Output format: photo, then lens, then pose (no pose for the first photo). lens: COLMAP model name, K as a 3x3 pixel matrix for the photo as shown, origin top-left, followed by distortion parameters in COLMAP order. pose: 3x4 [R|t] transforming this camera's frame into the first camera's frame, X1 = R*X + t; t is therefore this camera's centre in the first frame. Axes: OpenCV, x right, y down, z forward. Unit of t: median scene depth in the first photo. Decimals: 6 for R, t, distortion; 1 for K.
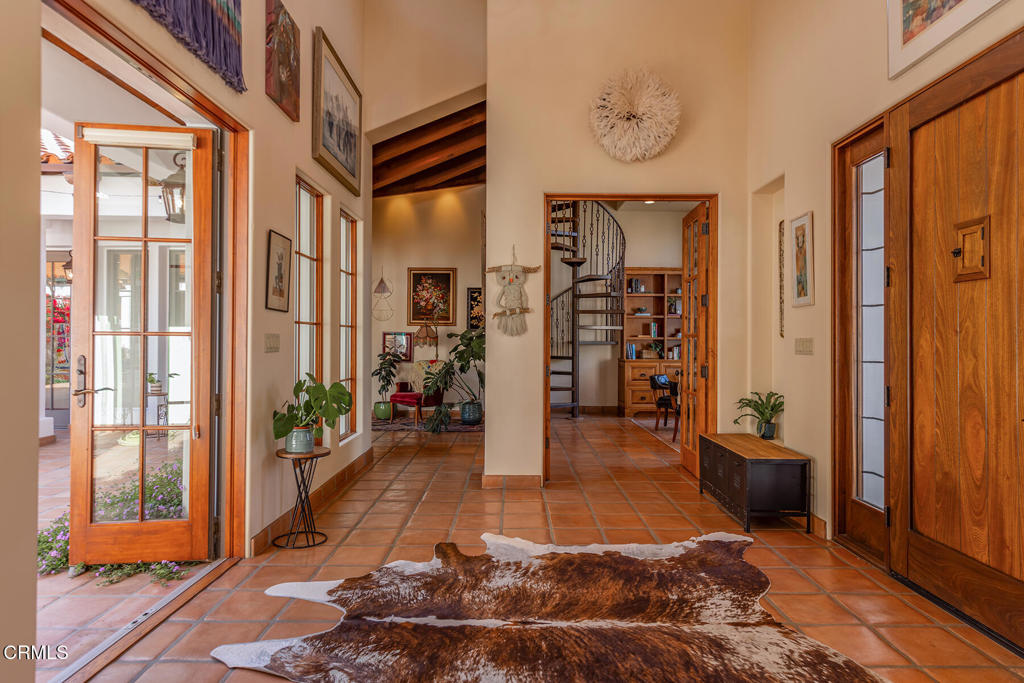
lens RADIAL K [[589.9, 0, 512.0], [0, 589.9, 341.5], [0, 0, 1]] dist [0.000591, 0.000324]
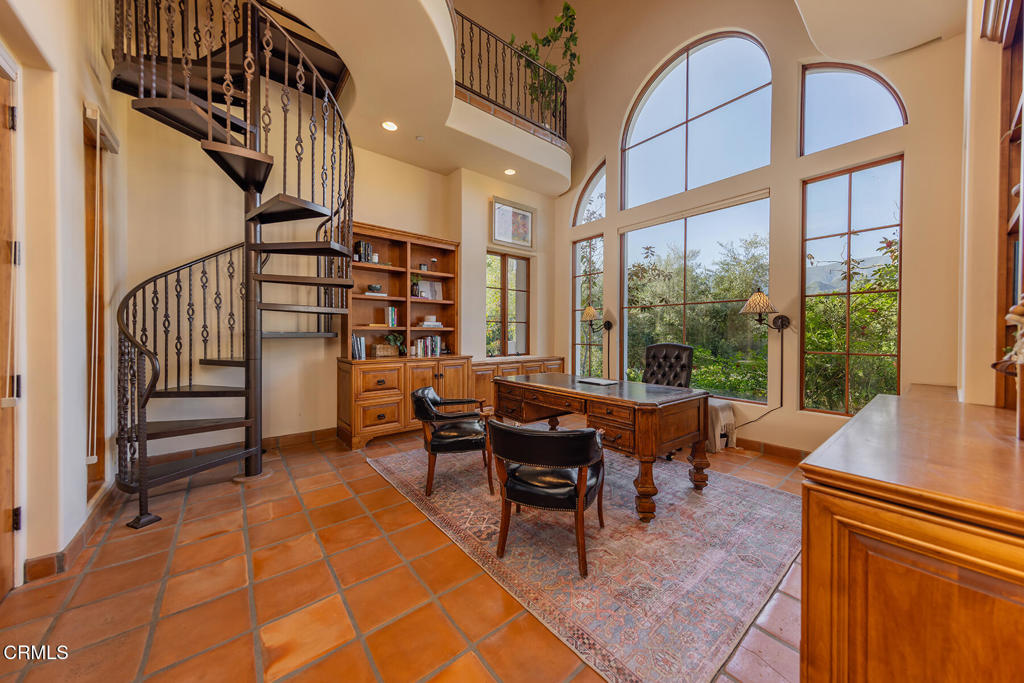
lens RADIAL K [[348.0, 0, 516.8], [0, 348.0, 337.7], [0, 0, 1]] dist [-0.000478, -0.000018]
pose [[0.768922, -0.007710, 0.639296, 0.085354], [-0.000555, 0.999919, 0.012726, 0.000717], [-0.639342, -0.010140, 0.768856, 0.577182]]
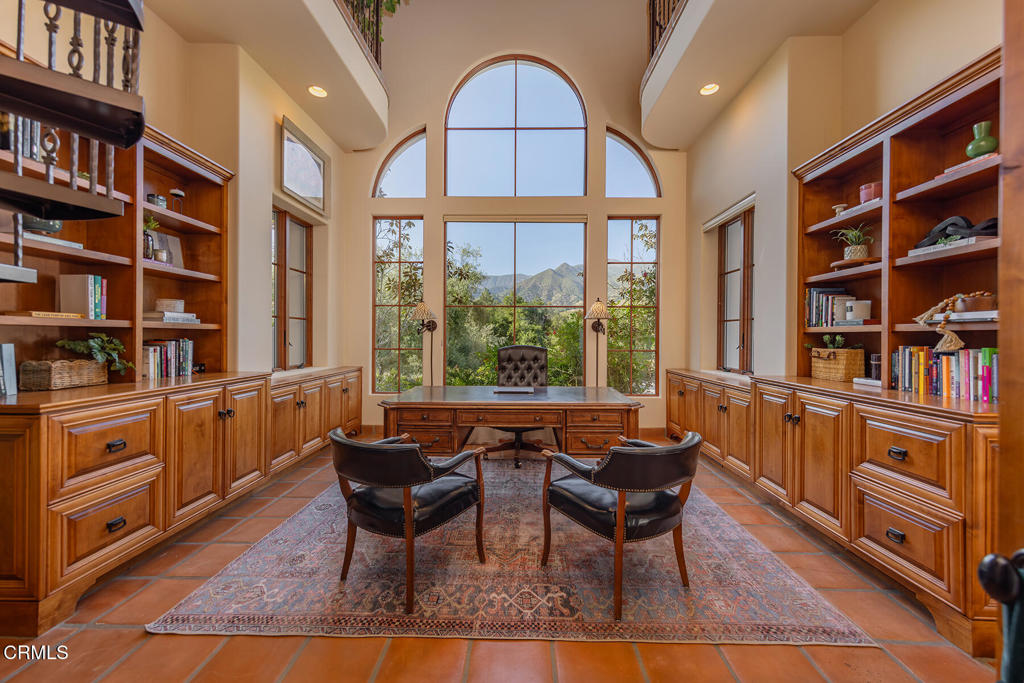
lens RADIAL K [[385.2, 0, 512.0], [0, 385.2, 341.5], [0, 0, 1]] dist [0.001124, 0.000035]
pose [[0.016642, -0.014393, 0.999758, 0.032945], [-0.003721, 0.999889, 0.014456, 0.001009], [-0.999855, -0.003961, 0.016587, 0.773009]]
